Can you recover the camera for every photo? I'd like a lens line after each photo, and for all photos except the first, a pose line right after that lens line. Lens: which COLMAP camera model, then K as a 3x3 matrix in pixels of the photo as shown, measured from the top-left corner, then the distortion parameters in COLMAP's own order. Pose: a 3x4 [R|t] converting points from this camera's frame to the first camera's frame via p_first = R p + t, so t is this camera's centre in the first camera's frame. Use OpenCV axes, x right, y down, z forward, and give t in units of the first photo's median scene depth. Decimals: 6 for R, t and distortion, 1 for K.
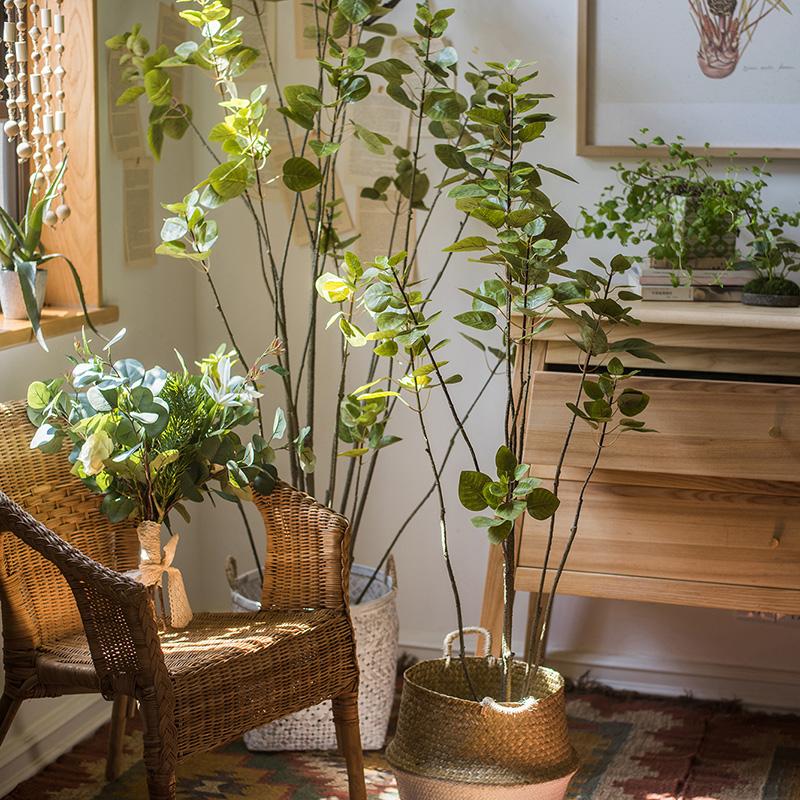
lens RADIAL K [[1825.0, 0, 517.1], [0, 1825.0, 400.0], [0, 0, 1]] dist [-0.102934, -0.006368]
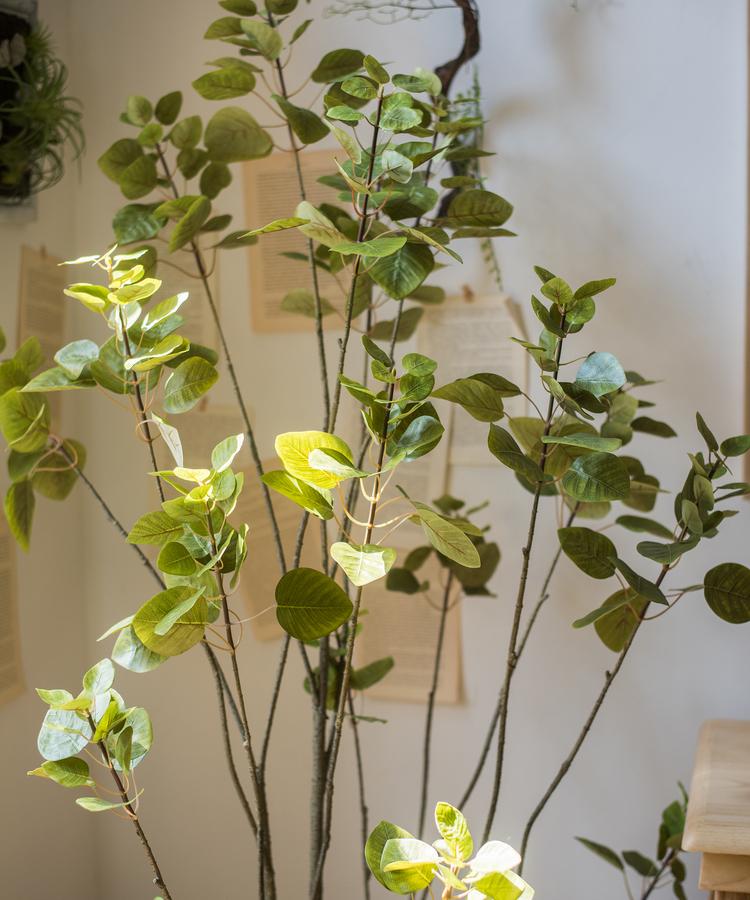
lens RADIAL K [[1535.2, 0, 375.0], [0, 1535.2, 474.5], [0, 0, 1]] dist [-0.033459, 0.001184]
pose [[0.999242, -0.020398, 0.033152, -0.111771], [0.020858, 0.999690, -0.013612, -0.150280], [-0.032864, 0.014293, 0.999358, 0.555881]]
